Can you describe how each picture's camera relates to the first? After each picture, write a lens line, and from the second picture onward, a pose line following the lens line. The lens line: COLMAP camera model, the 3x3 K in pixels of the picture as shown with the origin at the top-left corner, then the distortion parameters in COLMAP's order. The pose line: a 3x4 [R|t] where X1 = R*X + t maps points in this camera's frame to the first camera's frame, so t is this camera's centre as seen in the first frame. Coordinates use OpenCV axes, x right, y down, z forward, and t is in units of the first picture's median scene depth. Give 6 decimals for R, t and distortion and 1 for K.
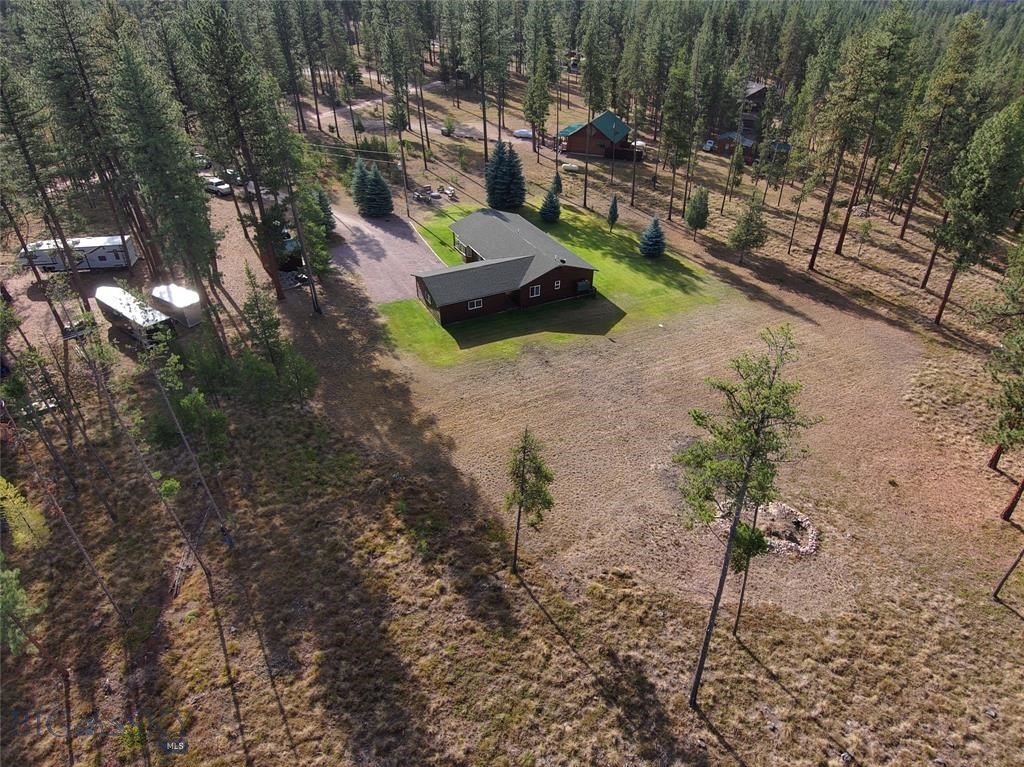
lens RADIAL K [[607.3, 0, 520.6], [0, 607.3, 382.8], [0, 0, 1]] dist [0.056242, -0.082436]
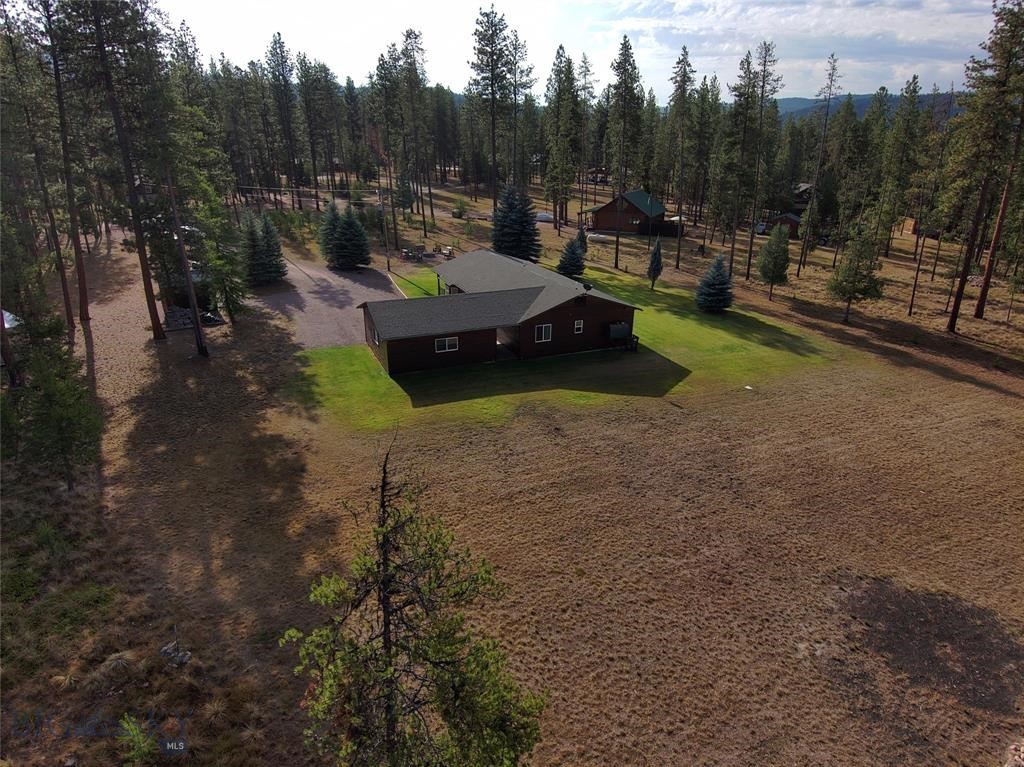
lens RADIAL K [[609.0, 0, 518.7], [0, 609.0, 375.8], [0, 0, 1]] dist [0.064056, -0.089129]
pose [[0.998643, 0.026246, -0.044991, 0.038343], [-0.035906, 0.972628, -0.229577, 0.058756], [0.037734, 0.230881, 0.972250, 0.532026]]
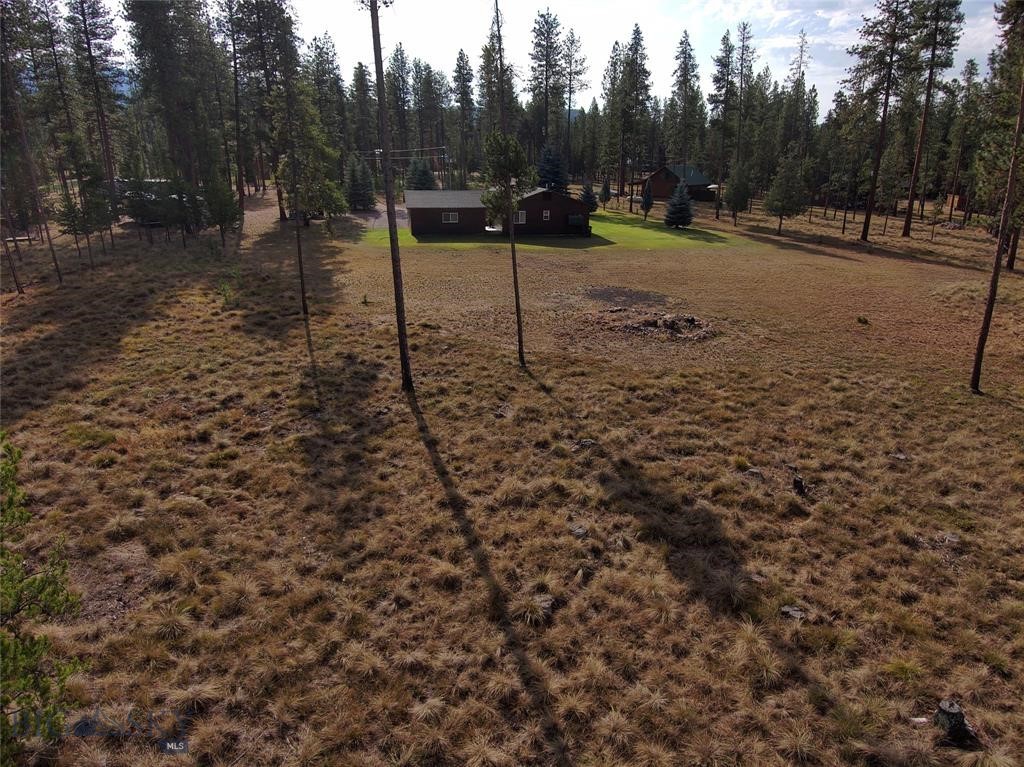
lens RADIAL K [[609.0, 0, 518.7], [0, 609.0, 375.8], [0, 0, 1]] dist [0.064056, -0.089129]
pose [[0.966954, 0.089825, -0.238601, 0.378326], [-0.148502, 0.959165, -0.240727, 0.437247], [0.207235, 0.268205, 0.940808, 0.244265]]
